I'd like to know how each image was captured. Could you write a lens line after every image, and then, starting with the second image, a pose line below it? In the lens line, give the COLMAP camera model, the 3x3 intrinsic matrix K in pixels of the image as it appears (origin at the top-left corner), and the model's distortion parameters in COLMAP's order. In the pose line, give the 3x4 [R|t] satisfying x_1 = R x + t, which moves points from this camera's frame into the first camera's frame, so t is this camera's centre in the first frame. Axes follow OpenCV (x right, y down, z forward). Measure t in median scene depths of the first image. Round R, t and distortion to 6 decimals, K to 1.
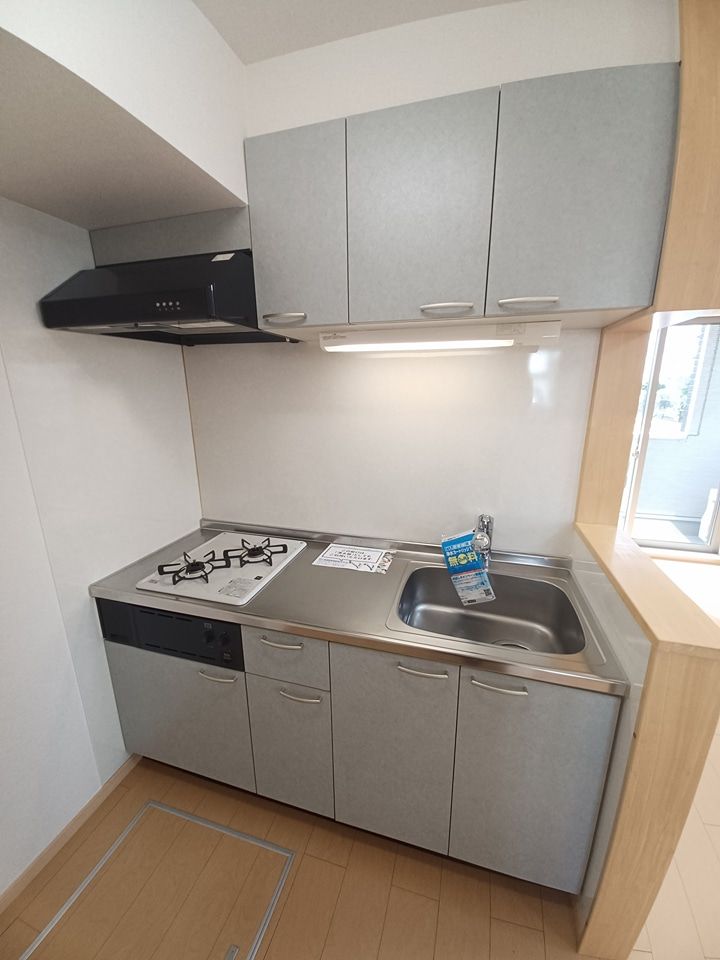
lens RADIAL K [[381.6, 0, 364.5], [0, 381.6, 480.9], [0, 0, 1]] dist [0.003219, 0.000065]
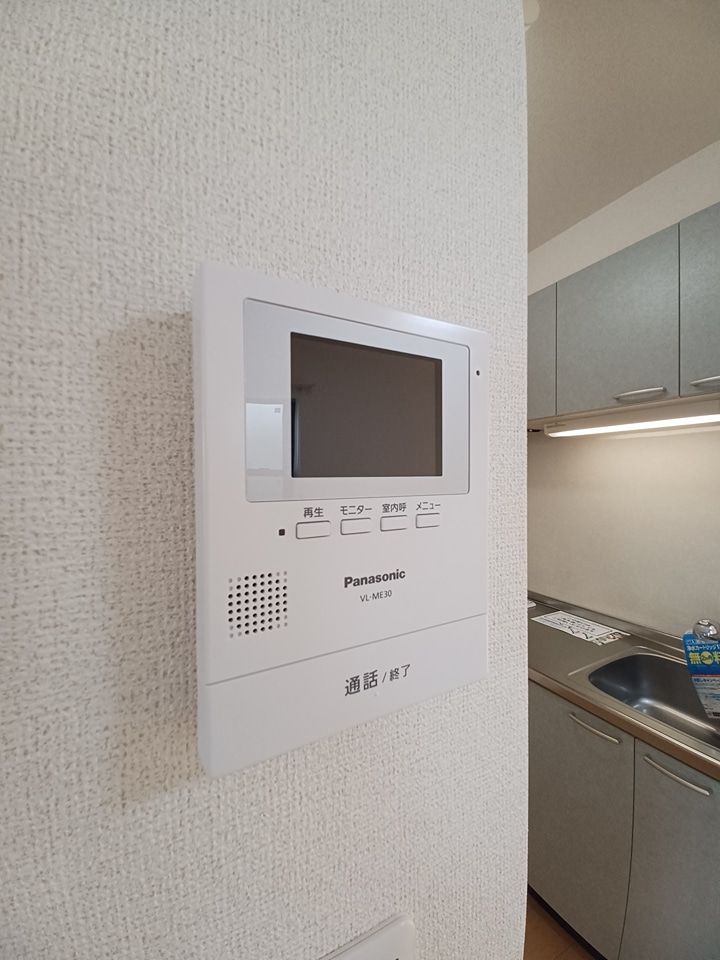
lens RADIAL K [[381.6, 0, 357.5], [0, 381.6, 478.4], [0, 0, 1]] dist [0.003219, 0.000065]
pose [[0.694608, 0.012145, -0.719285, 0.319947], [-0.179536, 0.971146, -0.156979, 0.088138], [0.696625, 0.238177, 0.676747, -0.217552]]
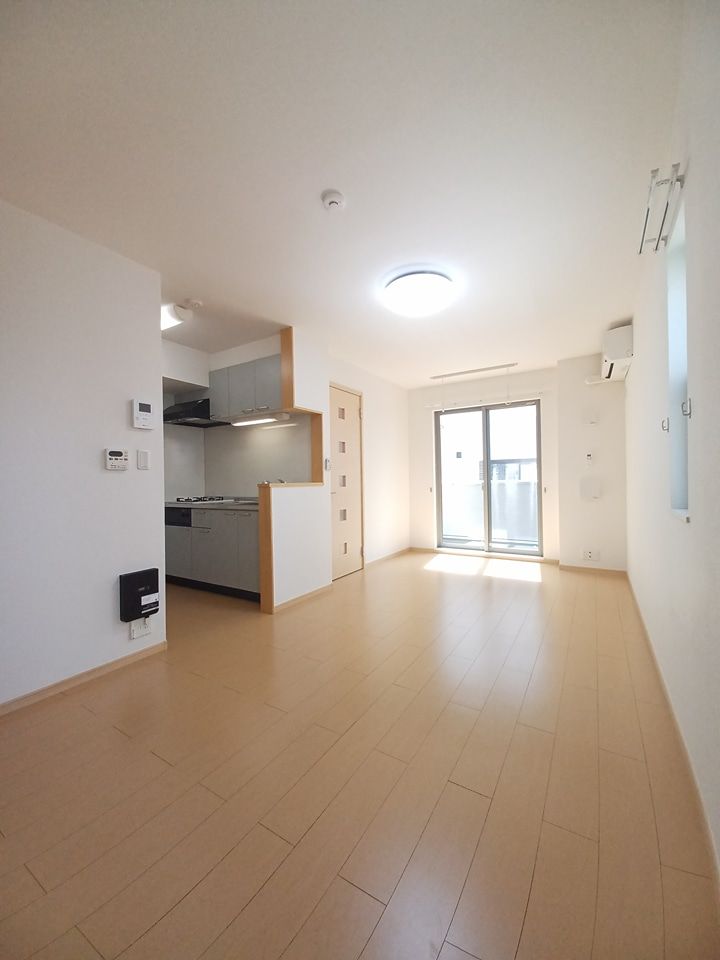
lens RADIAL K [[381.6, 0, 358.8], [0, 381.6, 482.3], [0, 0, 1]] dist [0.003219, 0.000065]
pose [[0.961406, 0.001939, -0.275126, 1.795317], [-0.070528, 0.968299, -0.239632, 0.797528], [0.265940, 0.249788, 0.931065, -1.546089]]
